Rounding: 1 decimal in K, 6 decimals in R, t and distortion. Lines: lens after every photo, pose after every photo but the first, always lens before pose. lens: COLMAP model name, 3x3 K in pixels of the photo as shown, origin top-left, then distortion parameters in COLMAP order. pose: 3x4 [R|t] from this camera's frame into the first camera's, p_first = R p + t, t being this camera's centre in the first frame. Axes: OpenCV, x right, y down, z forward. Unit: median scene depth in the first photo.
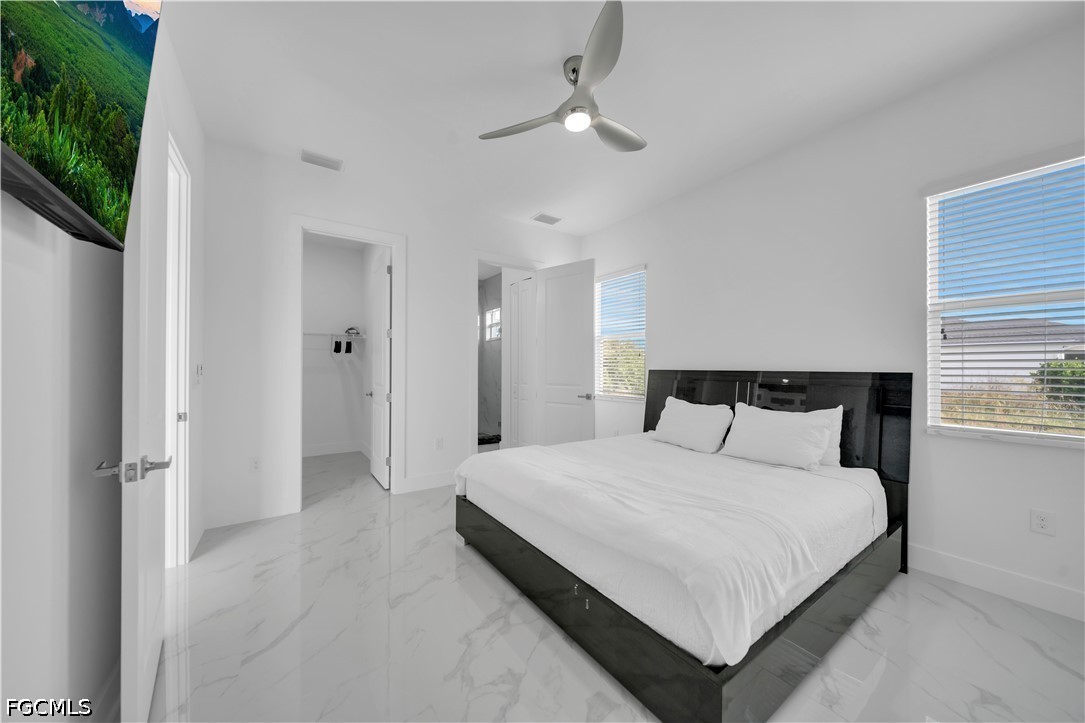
lens RADIAL K [[375.1, 0, 540.7], [0, 375.1, 364.8], [0, 0, 1]] dist [0.001898, -0.001253]
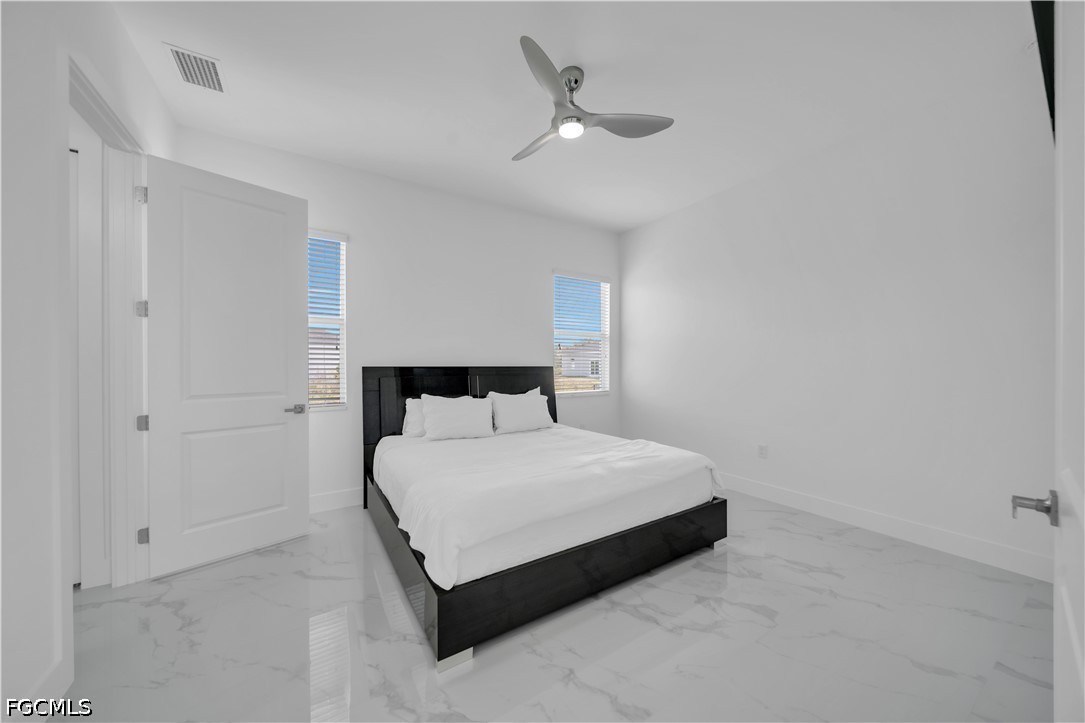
lens RADIAL K [[375.1, 0, 543.2], [0, 375.1, 365.4], [0, 0, 1]] dist [0.001898, -0.001253]
pose [[0.034655, -0.007139, 0.999374, -0.867033], [-0.008251, 0.999938, 0.007429, 0.001514], [-0.999365, -0.008503, 0.034594, 0.937920]]
